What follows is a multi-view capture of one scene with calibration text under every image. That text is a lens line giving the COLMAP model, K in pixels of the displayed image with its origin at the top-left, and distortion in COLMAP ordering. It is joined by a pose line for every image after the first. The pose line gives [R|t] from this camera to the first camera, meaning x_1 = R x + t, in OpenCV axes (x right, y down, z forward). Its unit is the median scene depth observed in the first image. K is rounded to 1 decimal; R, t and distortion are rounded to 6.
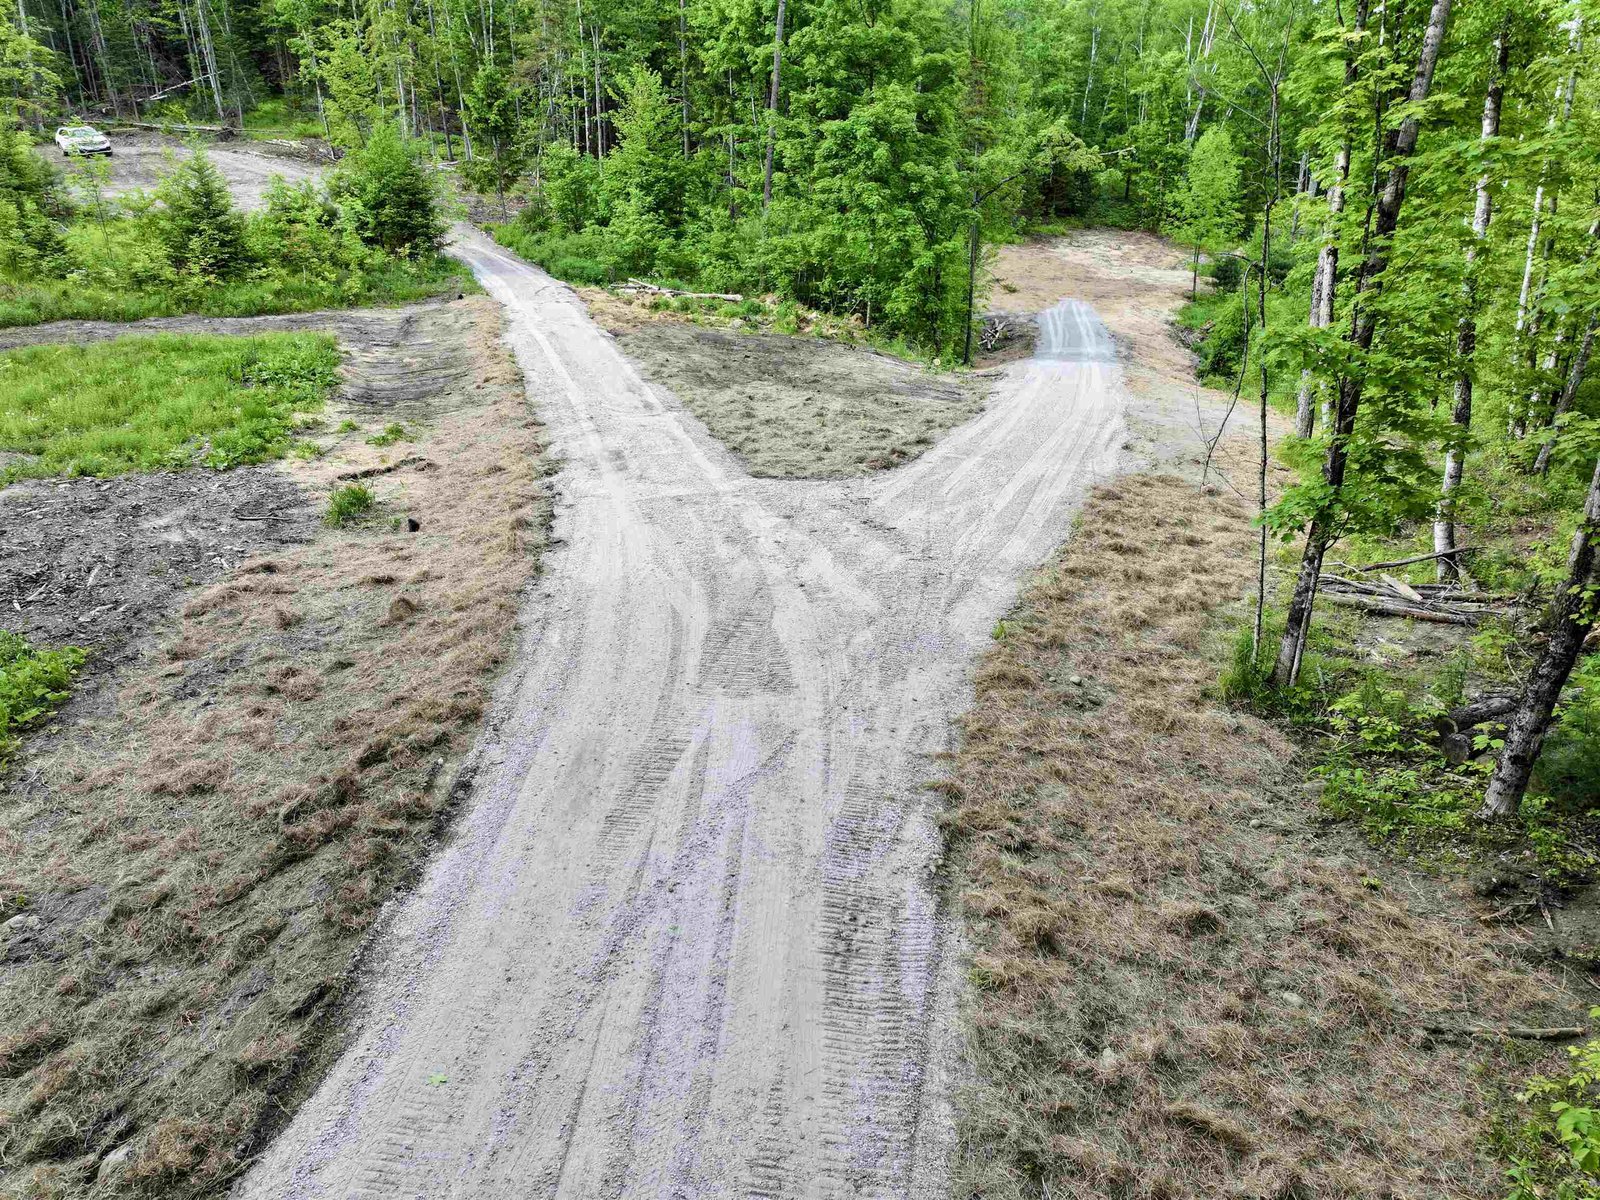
lens RADIAL K [[1120.8, 0, 800.5], [0, 1120.8, 596.1], [0, 0, 1]] dist [0.000213, 0.014063]
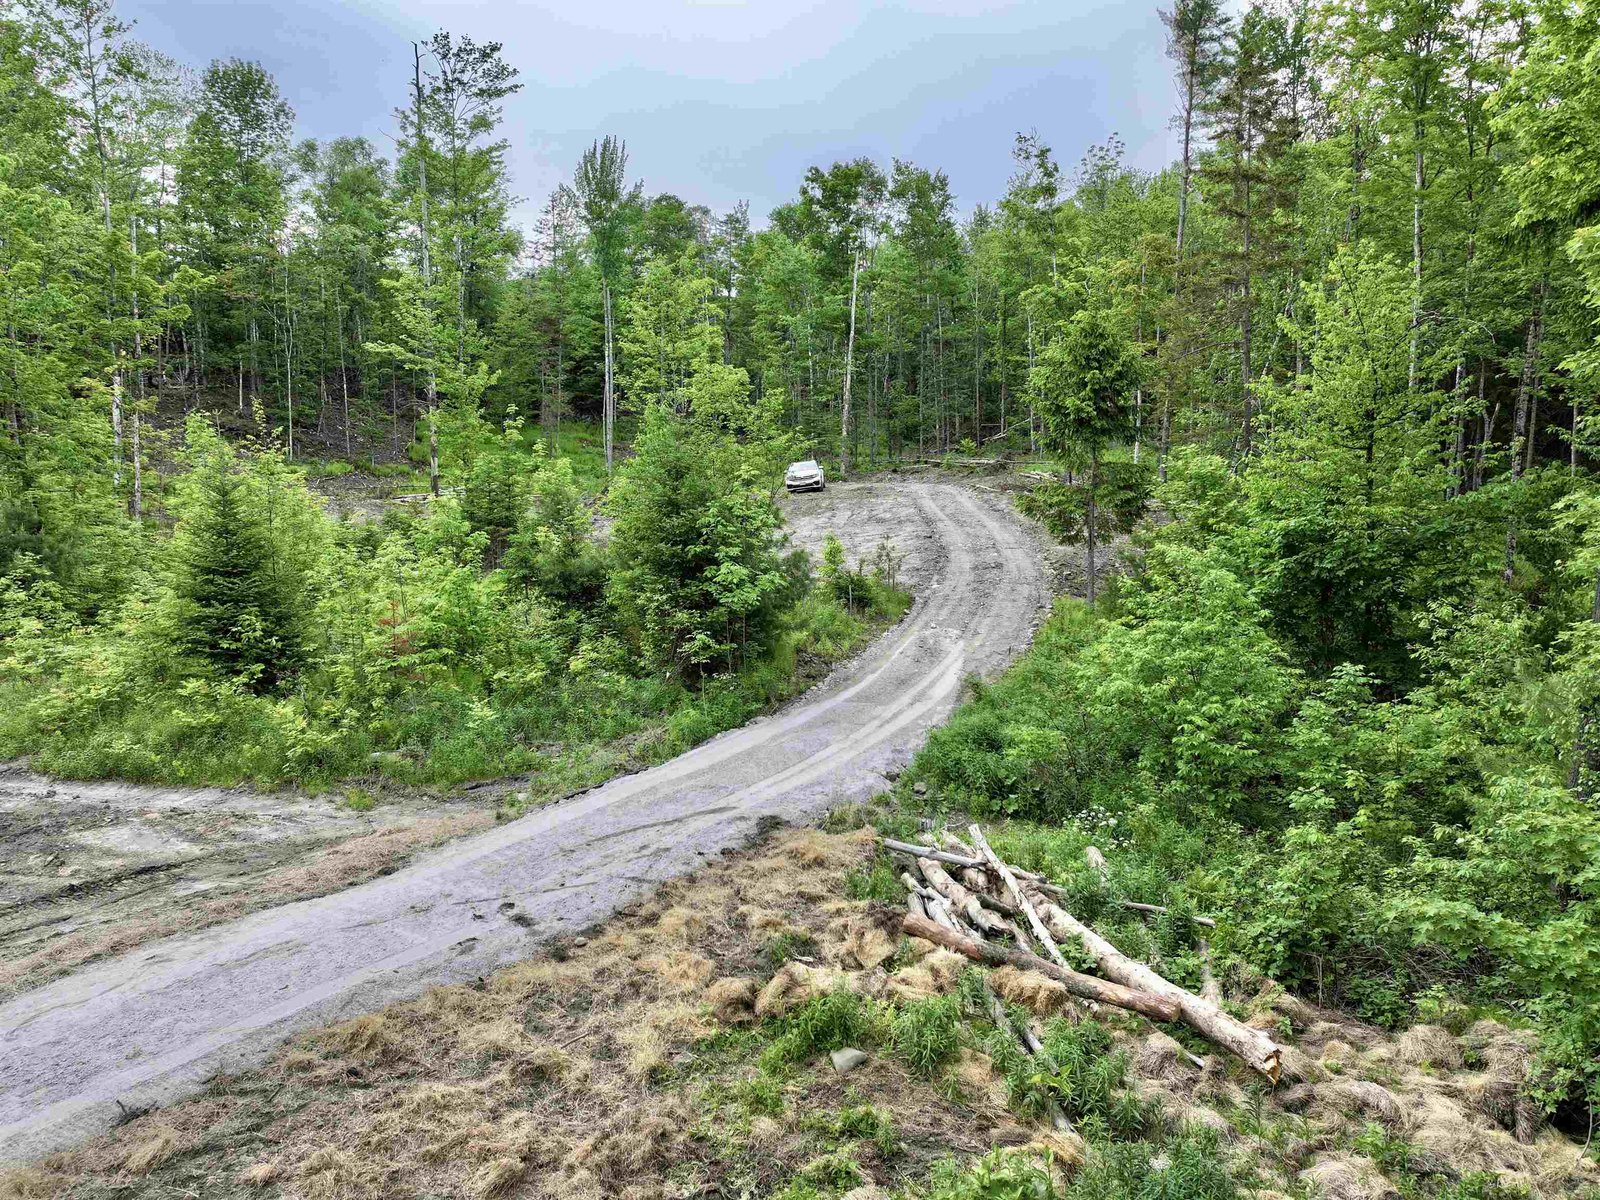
lens RADIAL K [[1123.8, 0, 794.7], [0, 1123.8, 591.3], [0, 0, 1]] dist [0.008520, 0.004461]
pose [[0.651254, 0.061068, -0.756398, 0.032235], [-0.279300, 0.946078, -0.164094, -0.238448], [0.705591, 0.318130, 0.633194, 0.645672]]
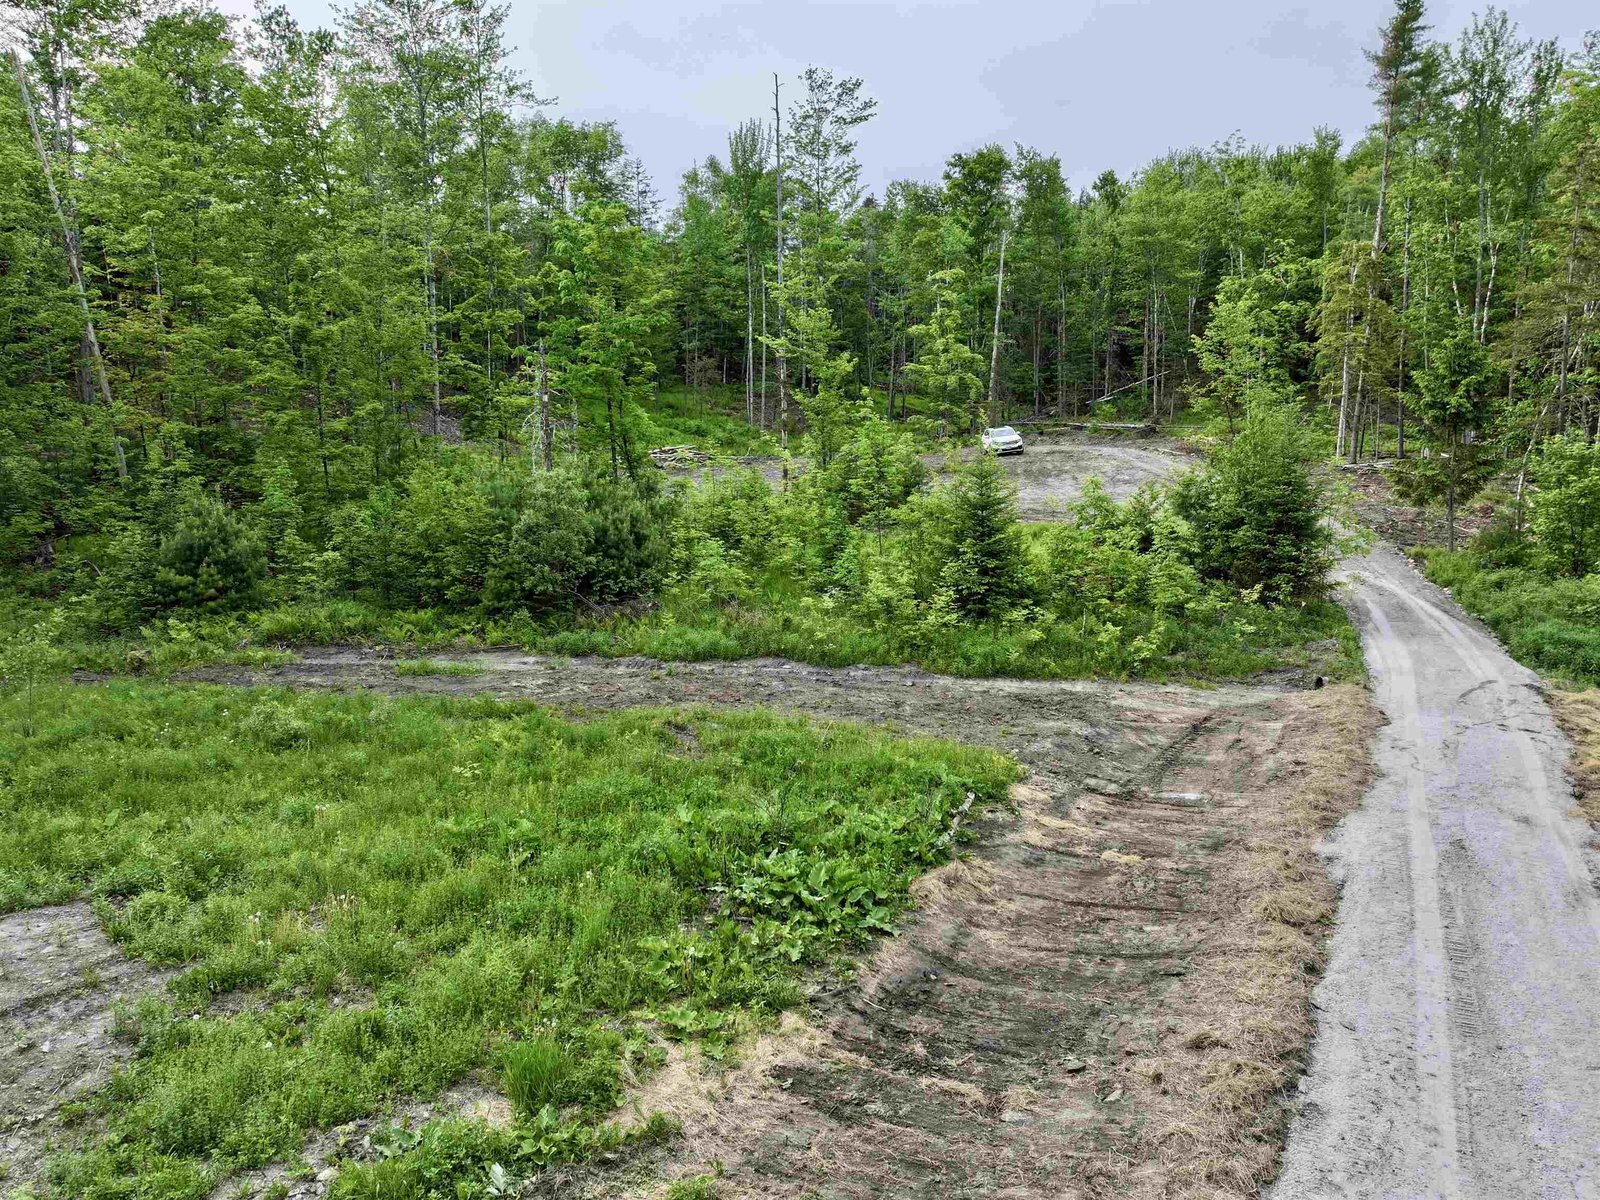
lens RADIAL K [[1120.8, 0, 800.5], [0, 1120.8, 596.1], [0, 0, 1]] dist [0.000213, 0.014063]
pose [[0.700282, 0.091802, -0.707939, -0.064670], [-0.260386, 0.956221, -0.133571, -0.128216], [0.664684, 0.277875, 0.693528, 0.318482]]
